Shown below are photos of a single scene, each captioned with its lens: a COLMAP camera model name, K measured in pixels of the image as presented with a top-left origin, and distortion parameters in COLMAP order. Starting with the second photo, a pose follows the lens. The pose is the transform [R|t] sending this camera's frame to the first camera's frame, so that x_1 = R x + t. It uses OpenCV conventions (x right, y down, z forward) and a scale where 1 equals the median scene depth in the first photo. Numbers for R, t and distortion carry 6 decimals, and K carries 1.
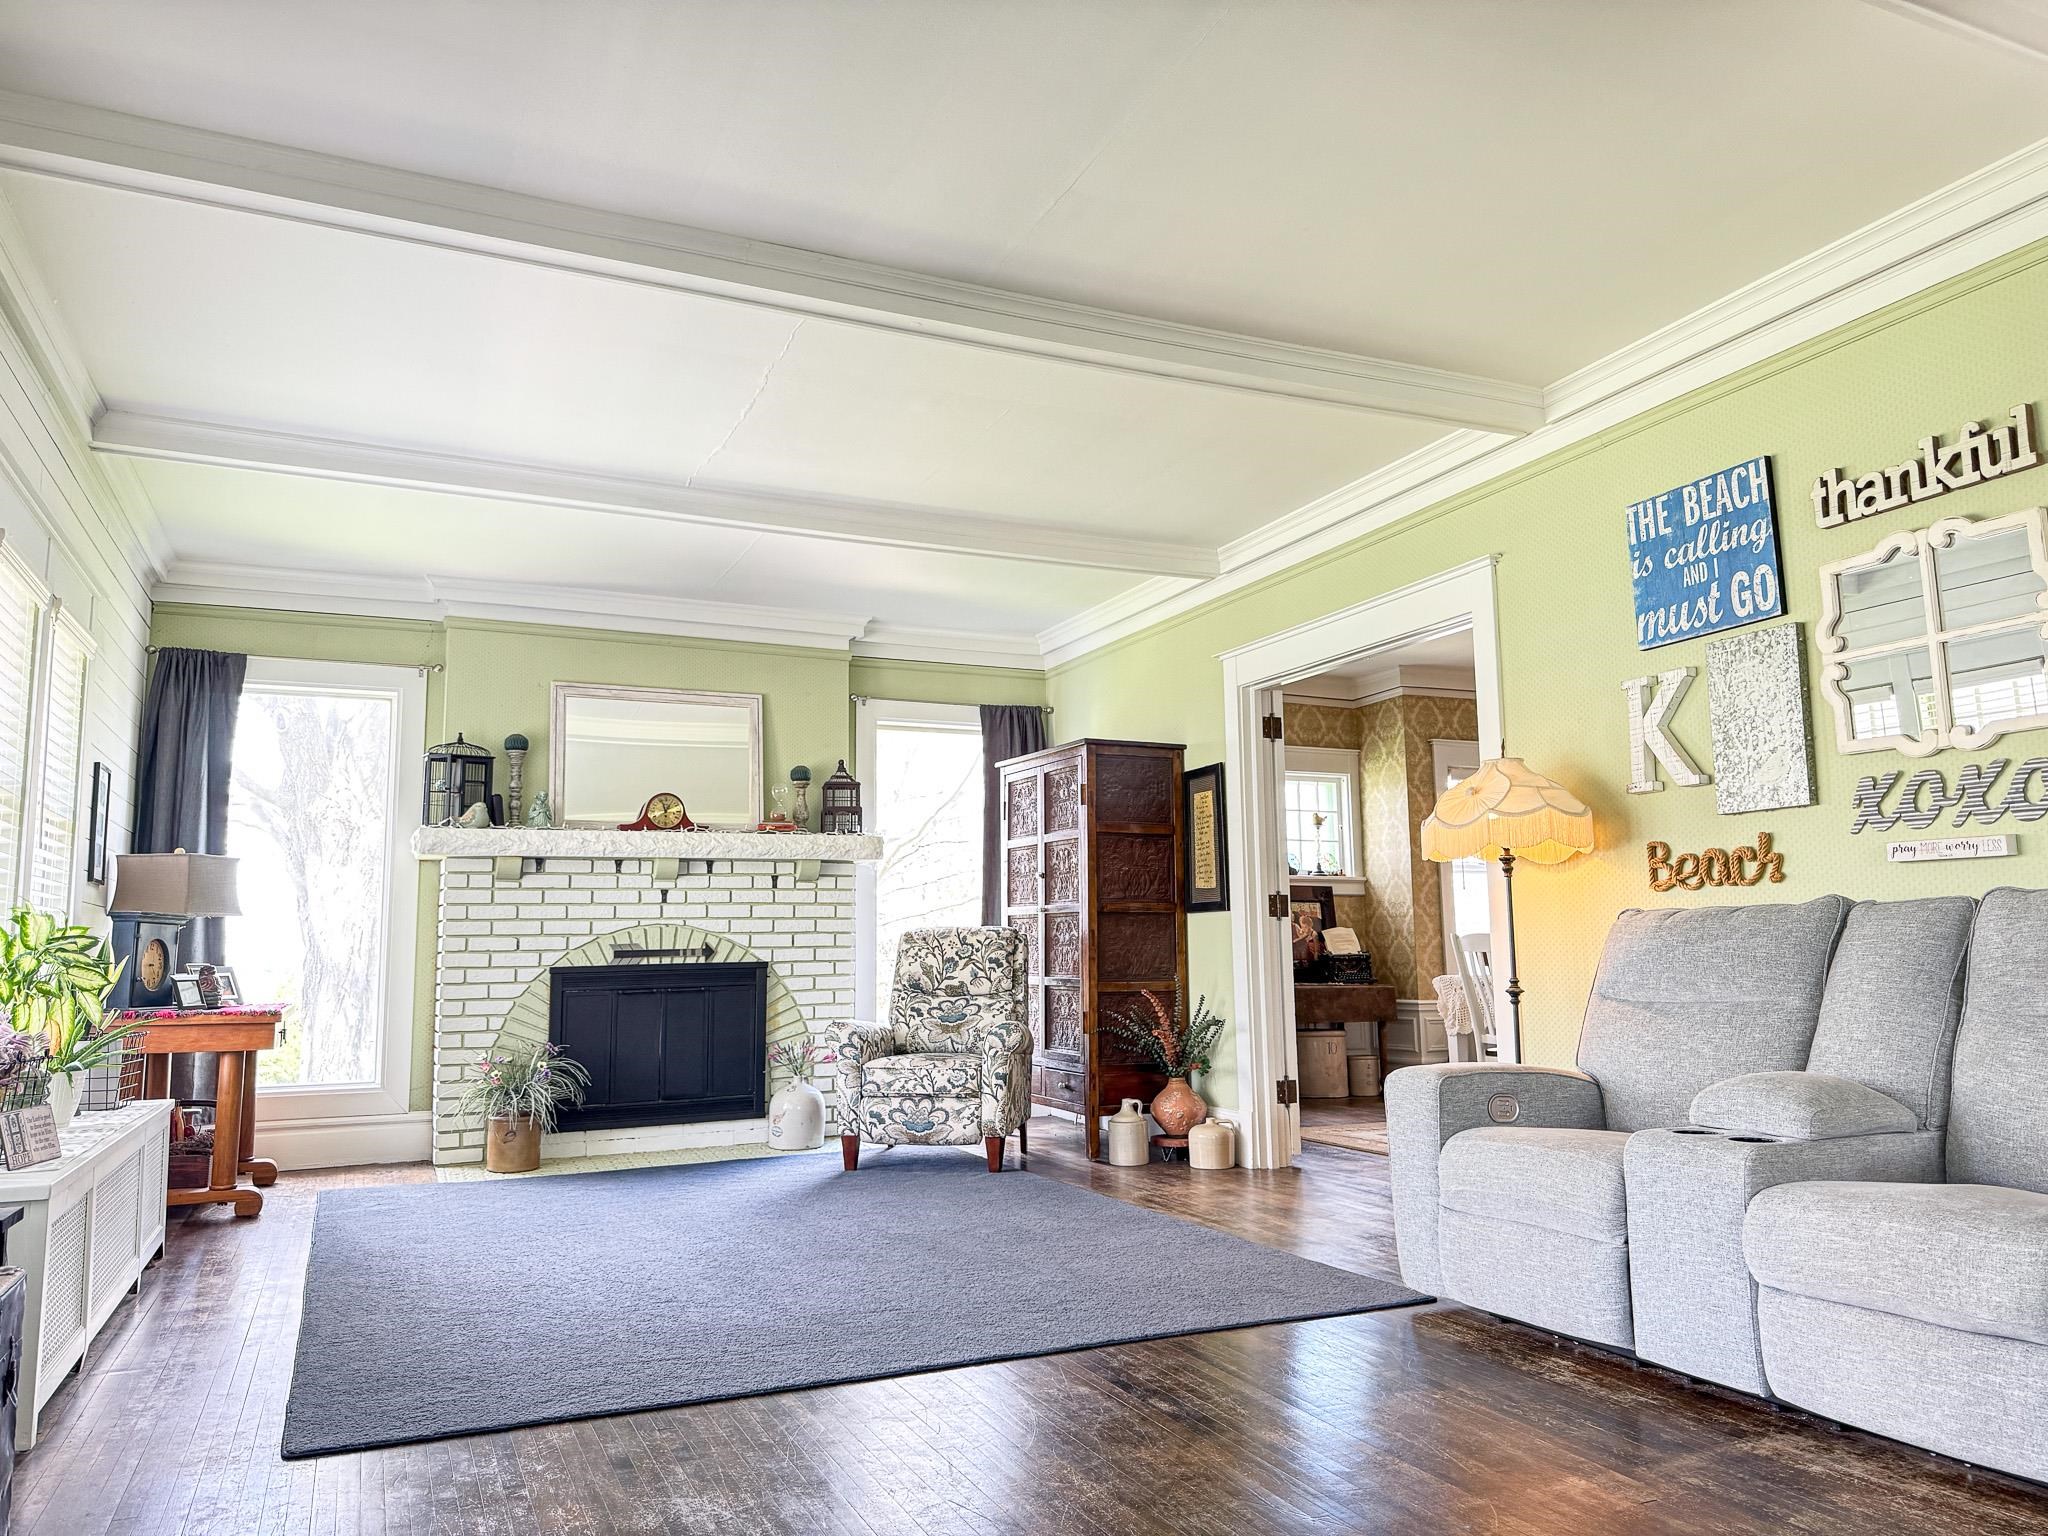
lens RADIAL K [[1440.0, 0, 1024.0], [0, 1440.0, 768.0], [0, 0, 1]] dist [0.168851, -0.287973]
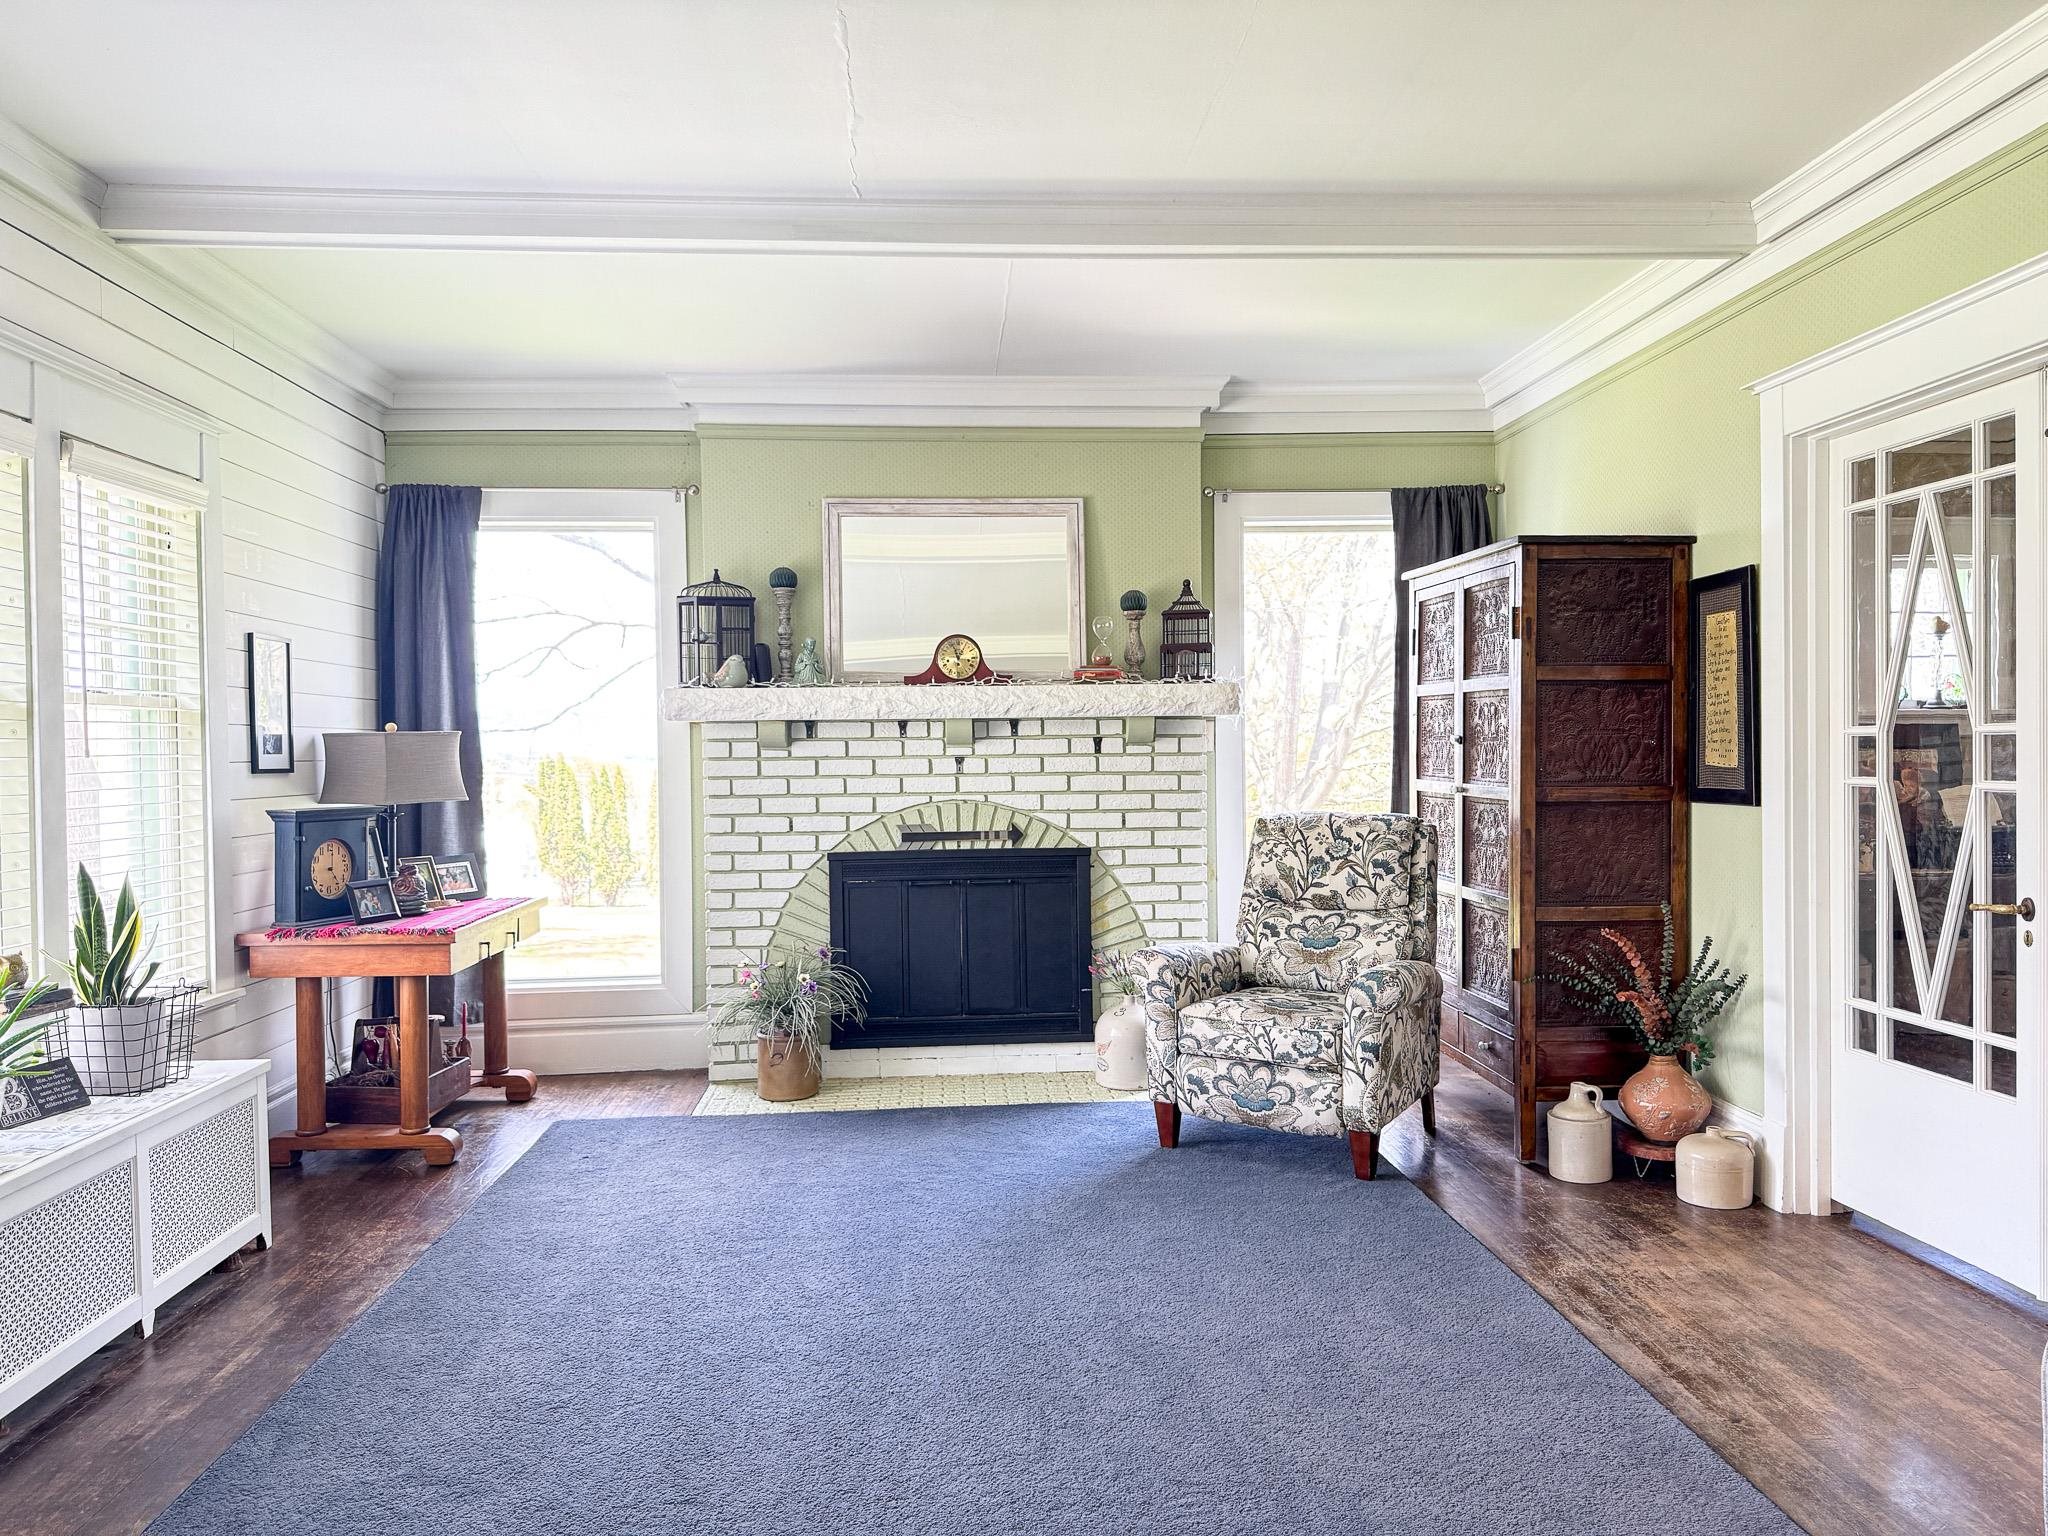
lens RADIAL K [[1440.0, 0, 1024.0], [0, 1440.0, 768.0], [0, 0, 1]] dist [0.168851, -0.287973]
pose [[0.934929, 0.006021, -0.354784, 0.067322], [0.046364, 0.989211, 0.138966, -0.019022], [0.351793, -0.146373, 0.924563, 0.290958]]
